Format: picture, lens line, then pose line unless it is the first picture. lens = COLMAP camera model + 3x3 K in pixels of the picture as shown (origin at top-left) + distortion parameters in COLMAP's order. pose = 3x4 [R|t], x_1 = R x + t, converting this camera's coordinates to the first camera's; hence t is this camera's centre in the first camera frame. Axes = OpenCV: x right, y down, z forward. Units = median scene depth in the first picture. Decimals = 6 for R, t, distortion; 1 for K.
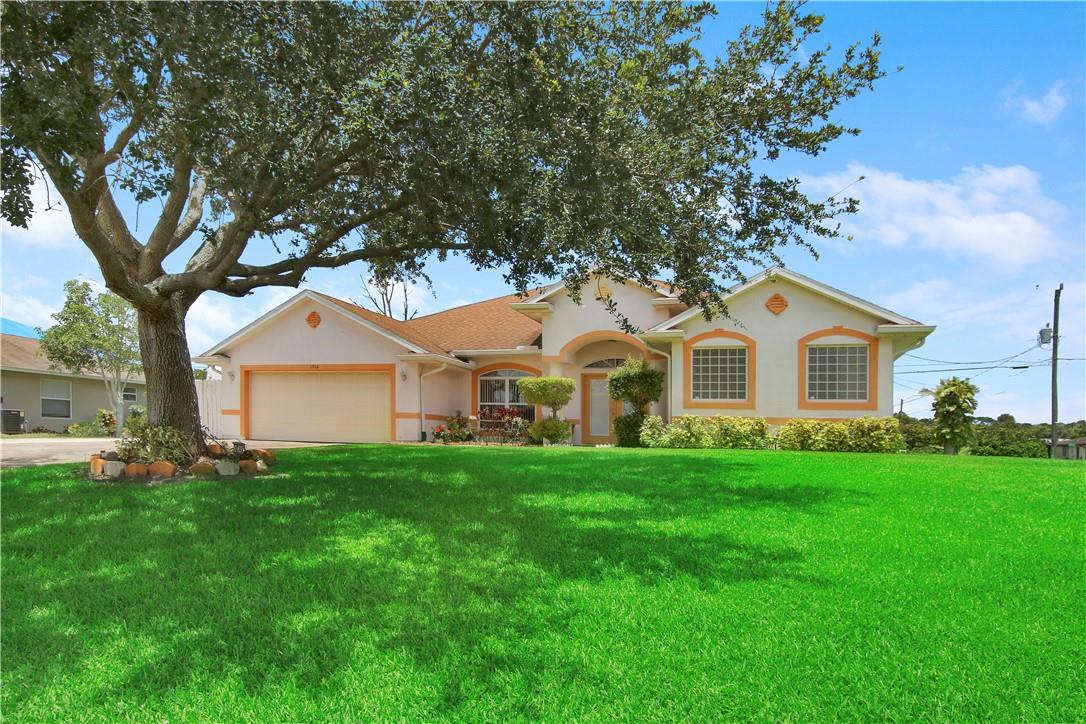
lens RADIAL K [[522.2, 0, 499.6], [0, 522.2, 382.0], [0, 0, 1]] dist [-0.022198, 0.031455]
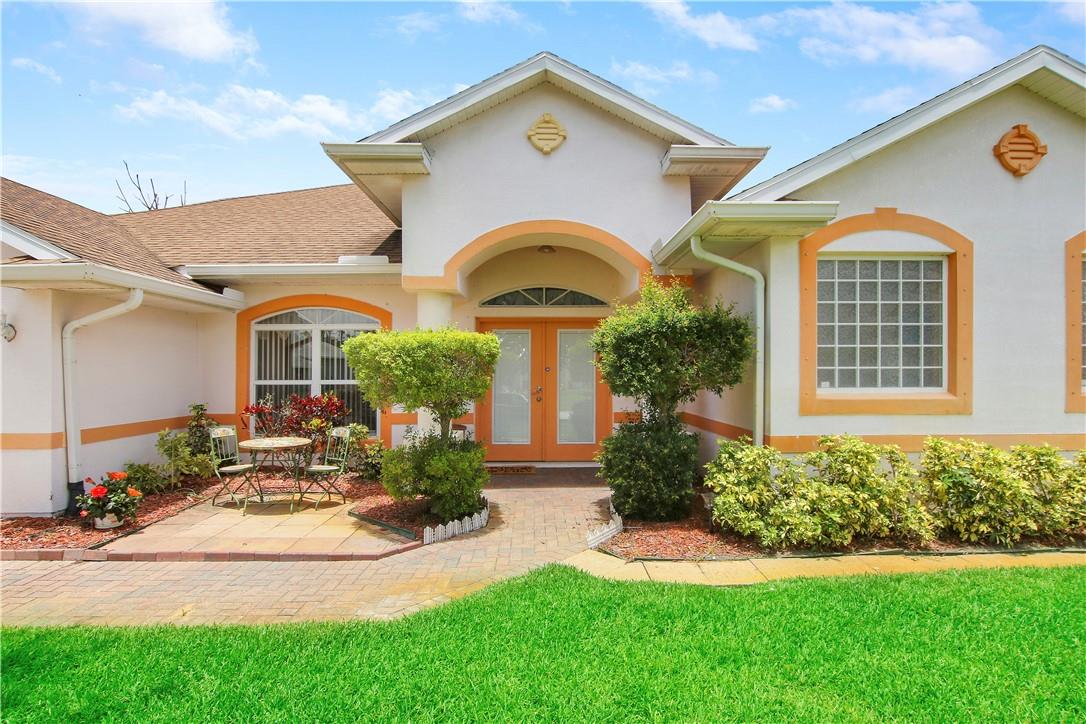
lens RADIAL K [[553.8, 0, 521.2], [0, 553.8, 364.0], [0, 0, 1]] dist [-0.030267, -0.000199]
pose [[0.945636, -0.023580, 0.324372, 0.032155], [0.001512, 0.997676, 0.068119, -0.013119], [-0.325224, -0.063925, 0.943474, 0.673592]]
